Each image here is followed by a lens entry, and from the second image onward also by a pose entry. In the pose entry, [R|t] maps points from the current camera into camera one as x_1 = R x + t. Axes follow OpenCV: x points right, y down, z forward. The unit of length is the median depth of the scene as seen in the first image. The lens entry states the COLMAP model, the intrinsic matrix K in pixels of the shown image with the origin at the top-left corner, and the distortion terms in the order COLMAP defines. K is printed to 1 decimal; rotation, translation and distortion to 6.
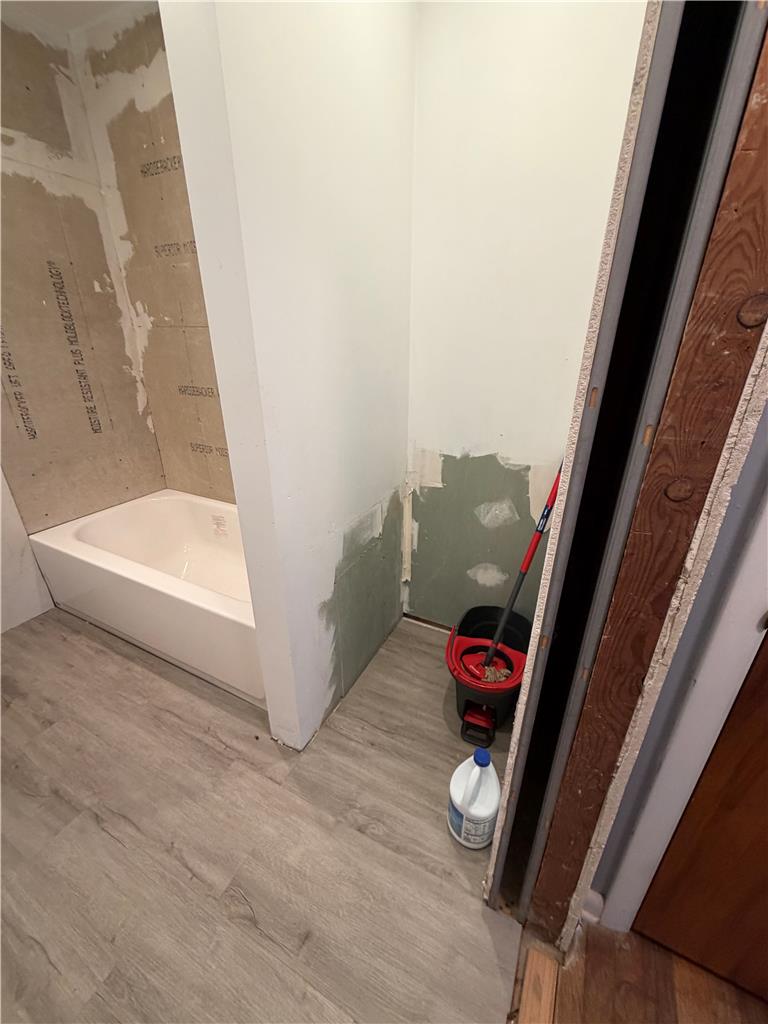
lens RADIAL K [[408.1, 0, 385.7], [0, 408.1, 512.5], [0, 0, 1]] dist [0.001811, 0.000631]
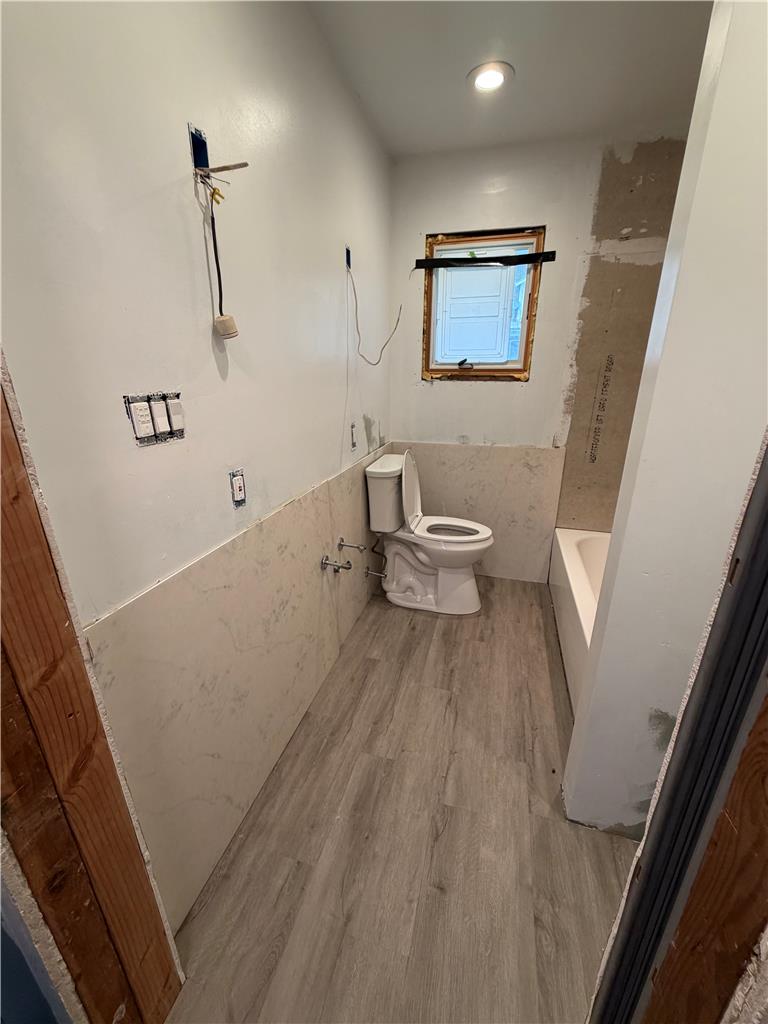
lens RADIAL K [[408.1, 0, 381.6], [0, 408.1, 511.1], [0, 0, 1]] dist [0.001811, 0.000631]
pose [[0.186074, 0.320506, -0.928791, 0.382509], [-0.391061, 0.891358, 0.229243, -0.113133], [0.901359, 0.320558, 0.291196, 0.097047]]
